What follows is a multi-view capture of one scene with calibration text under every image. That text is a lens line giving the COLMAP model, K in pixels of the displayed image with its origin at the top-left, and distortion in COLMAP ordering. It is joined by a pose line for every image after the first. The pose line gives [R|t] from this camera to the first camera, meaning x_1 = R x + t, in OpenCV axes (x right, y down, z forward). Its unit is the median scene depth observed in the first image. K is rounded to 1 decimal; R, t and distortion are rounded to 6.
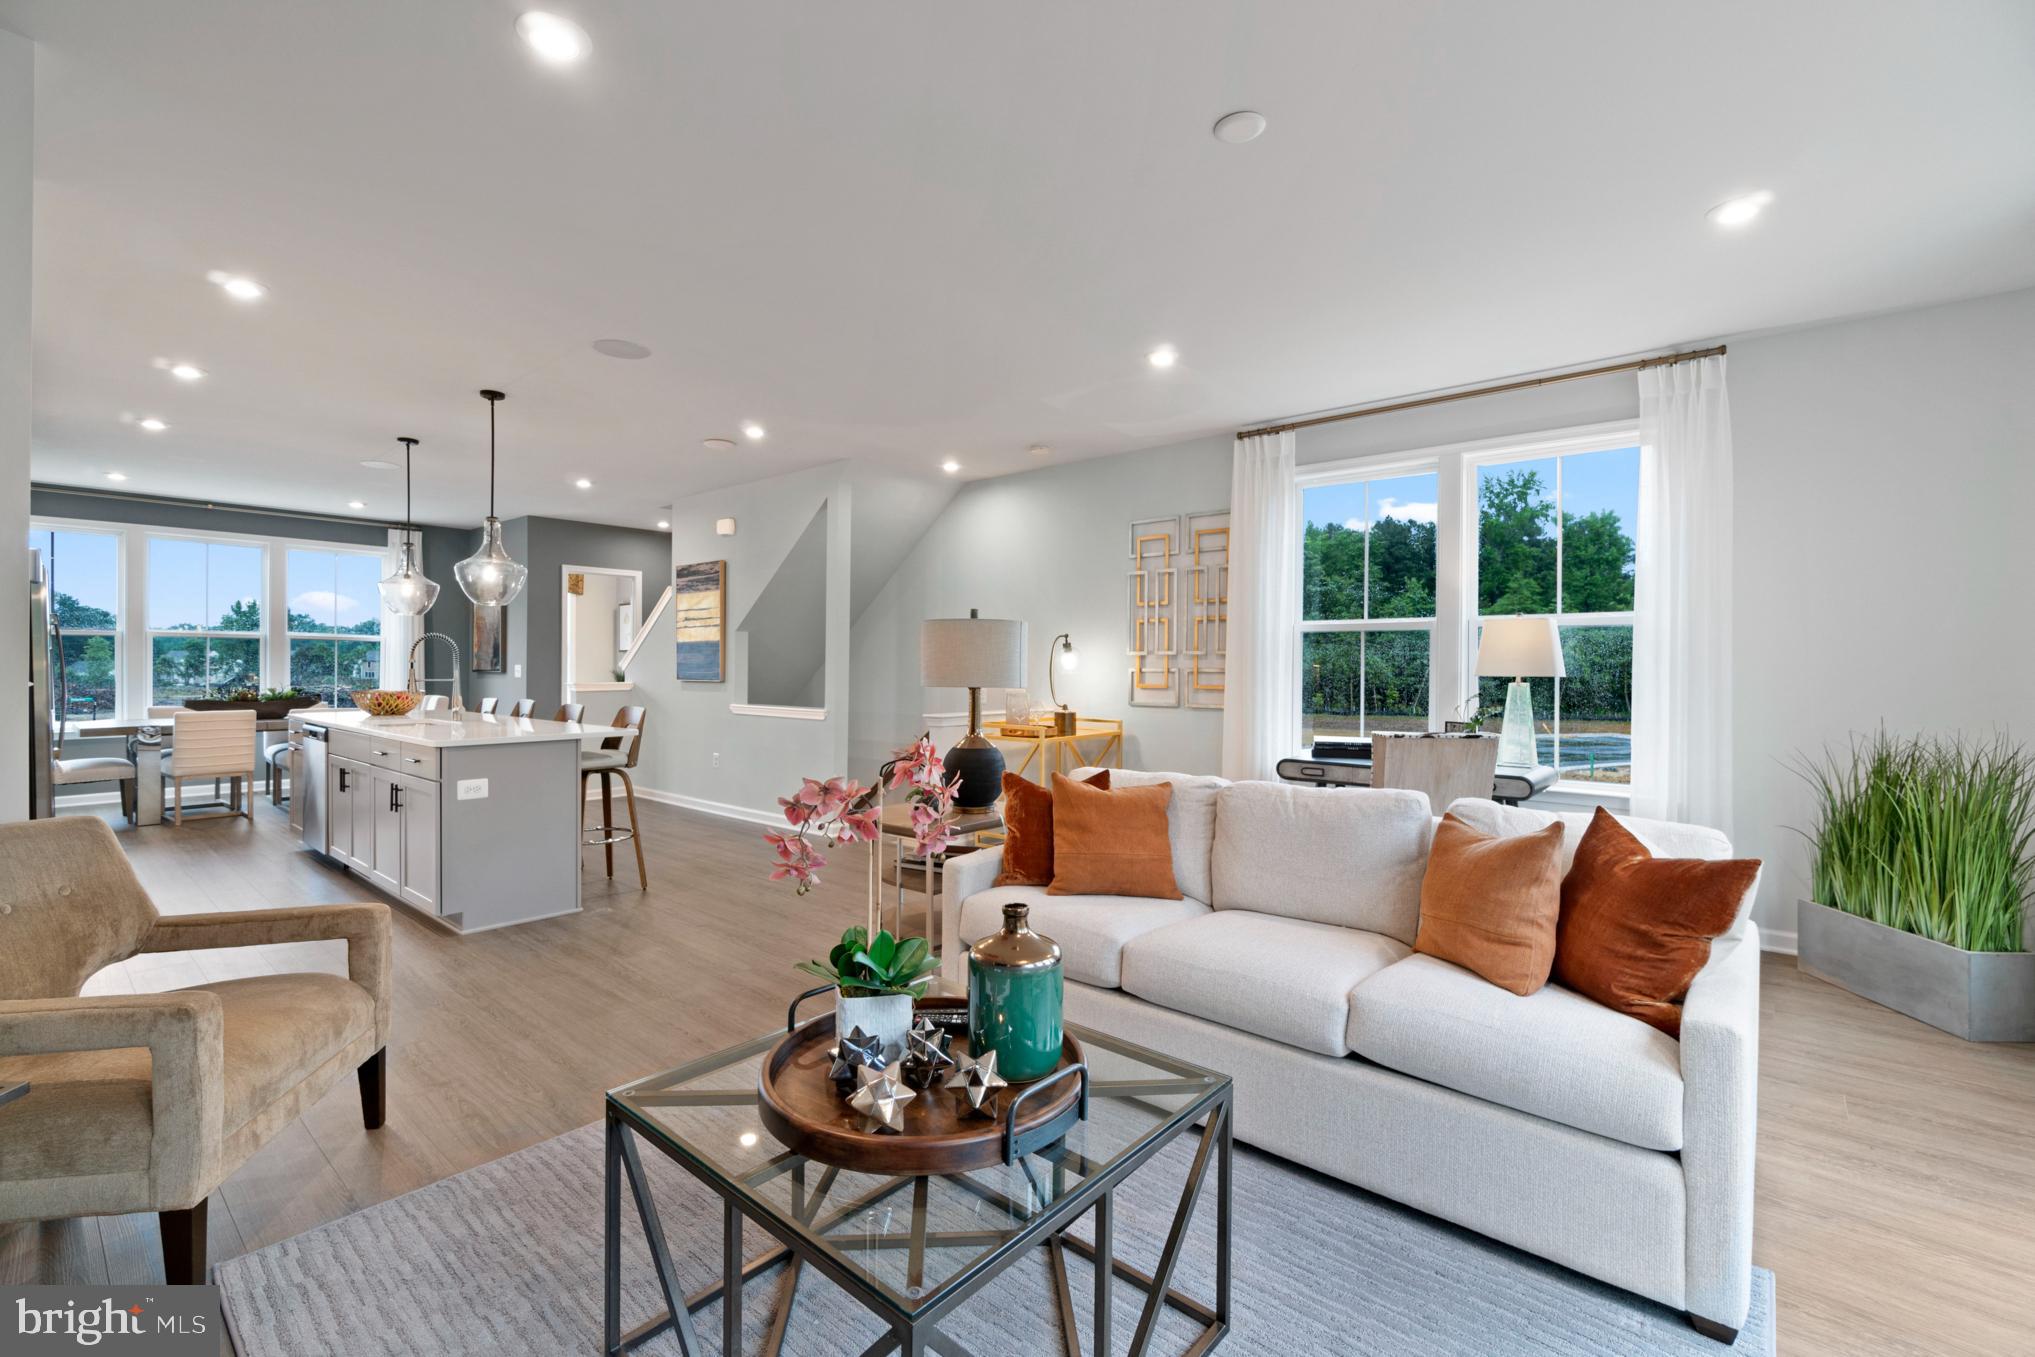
lens RADIAL K [[879.6, 0, 1010.0], [0, 879.6, 673.2], [0, 0, 1]] dist [-0.001453, 0.000011]
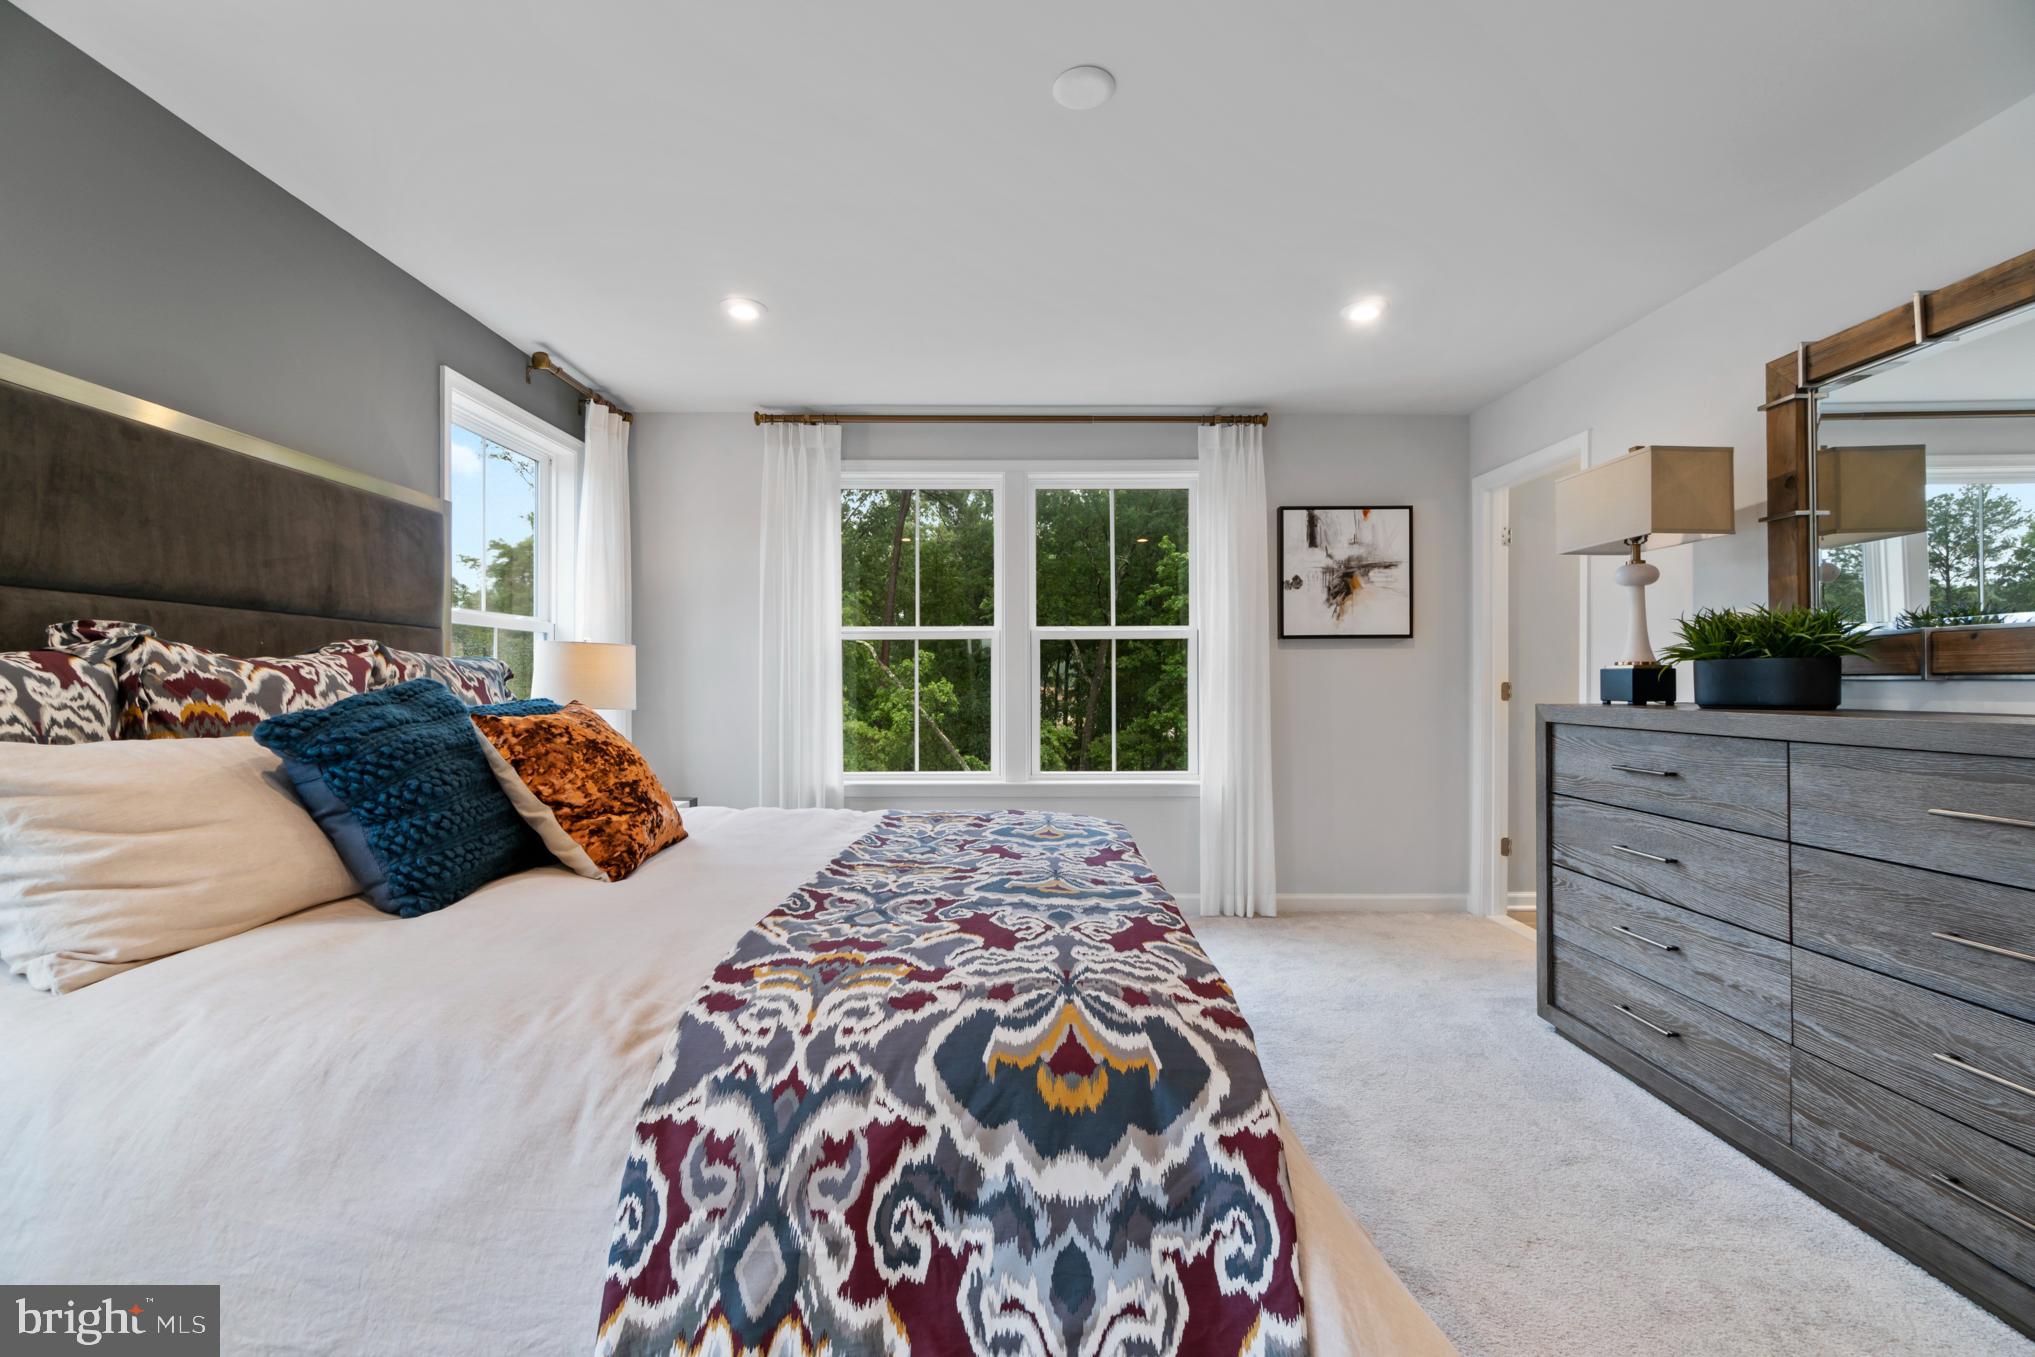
lens RADIAL K [[879.6, 0, 1010.0], [0, 879.6, 673.2], [0, 0, 1]] dist [-0.001453, 0.000011]
pose [[0.752353, 0.000461, 0.658760, -0.259015], [0.004769, 0.999970, -0.006147, -0.005173], [-0.658743, 0.007767, 0.752328, 0.294233]]
